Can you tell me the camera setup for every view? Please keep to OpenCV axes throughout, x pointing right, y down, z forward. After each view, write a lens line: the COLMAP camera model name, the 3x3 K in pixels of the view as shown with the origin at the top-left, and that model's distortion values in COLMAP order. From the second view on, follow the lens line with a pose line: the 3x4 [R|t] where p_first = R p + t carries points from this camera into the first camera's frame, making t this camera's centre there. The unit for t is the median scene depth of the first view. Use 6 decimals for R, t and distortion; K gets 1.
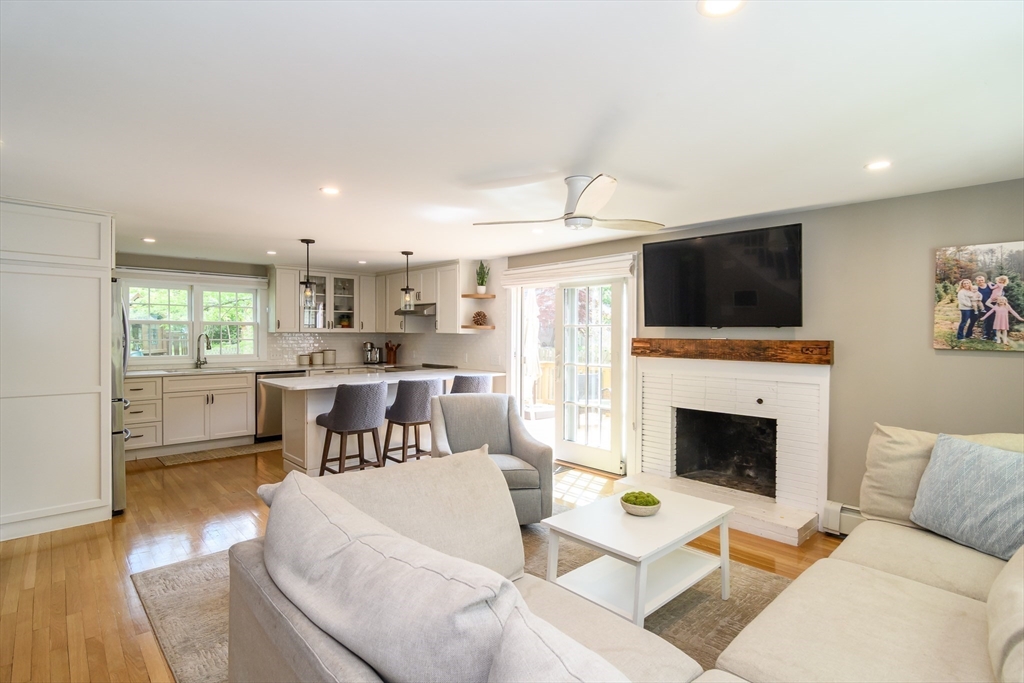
lens RADIAL K [[516.8, 0, 512.0], [0, 516.8, 341.5], [0, 0, 1]] dist [-0.001826, -0.000376]
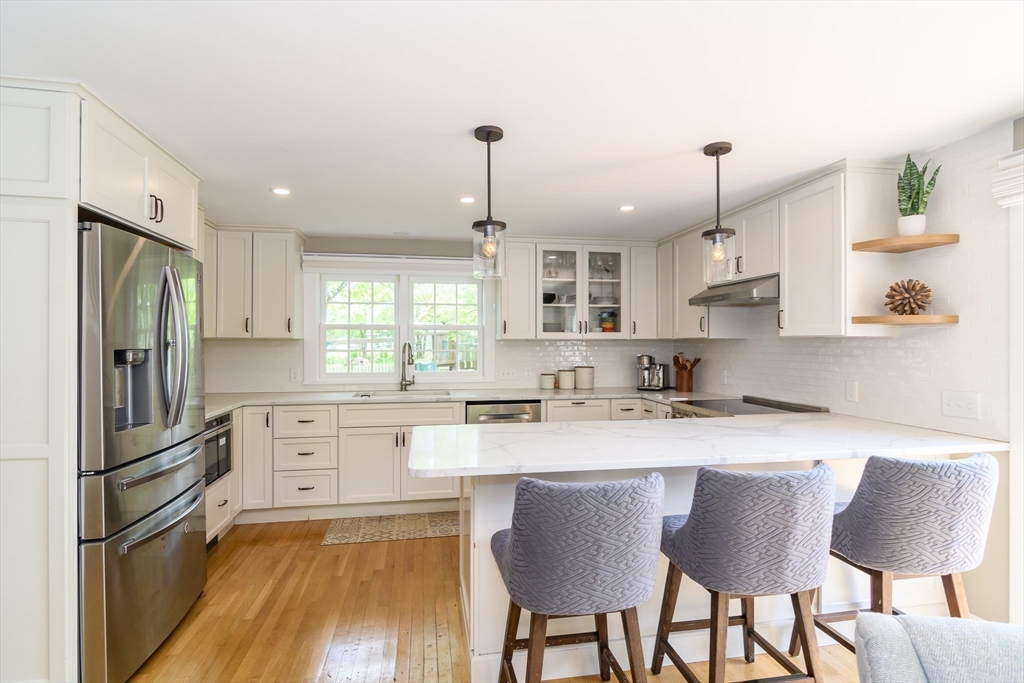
lens RADIAL K [[498.4, 0, 510.7], [0, 498.4, 346.7], [0, 0, 1]] dist [-0.002956, -0.000446]
pose [[0.840614, -0.004019, -0.541620, -0.107353], [-0.003734, 0.999906, -0.013216, -0.000118], [0.541622, 0.013132, 0.840519, 0.486406]]
